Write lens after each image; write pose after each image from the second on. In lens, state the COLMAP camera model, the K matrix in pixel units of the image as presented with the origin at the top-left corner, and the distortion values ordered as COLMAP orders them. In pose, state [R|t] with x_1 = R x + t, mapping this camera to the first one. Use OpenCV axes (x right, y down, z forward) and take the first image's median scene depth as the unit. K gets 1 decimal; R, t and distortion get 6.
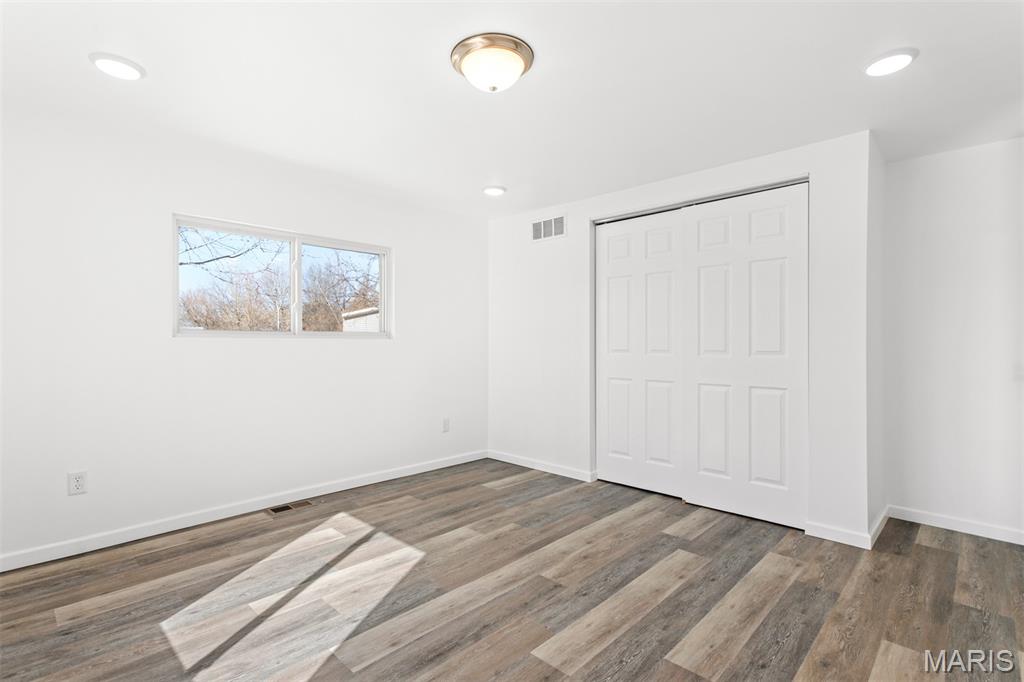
lens RADIAL K [[492.0, 0, 503.7], [0, 492.0, 344.1], [0, 0, 1]] dist [-0.001555, 0.001708]
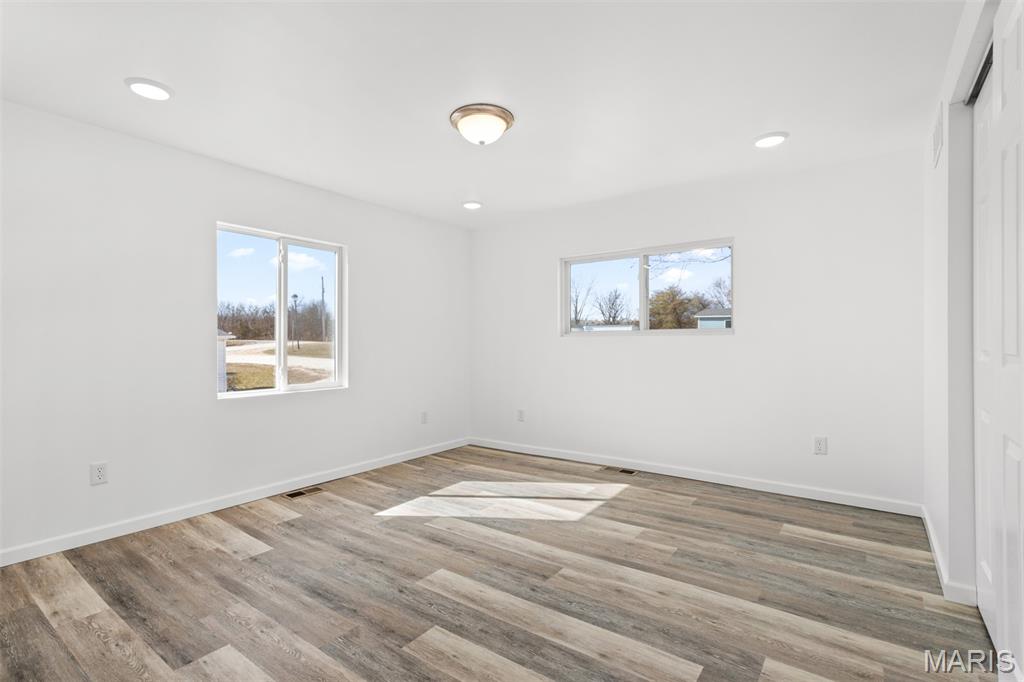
lens RADIAL K [[492.0, 0, 502.3], [0, 492.0, 338.3], [0, 0, 1]] dist [-0.001555, 0.001708]
pose [[0.120679, -0.005748, -0.992675, 0.847306], [0.001932, 0.999983, -0.005555, -0.001034], [0.992690, -0.001247, 0.120688, 0.594310]]
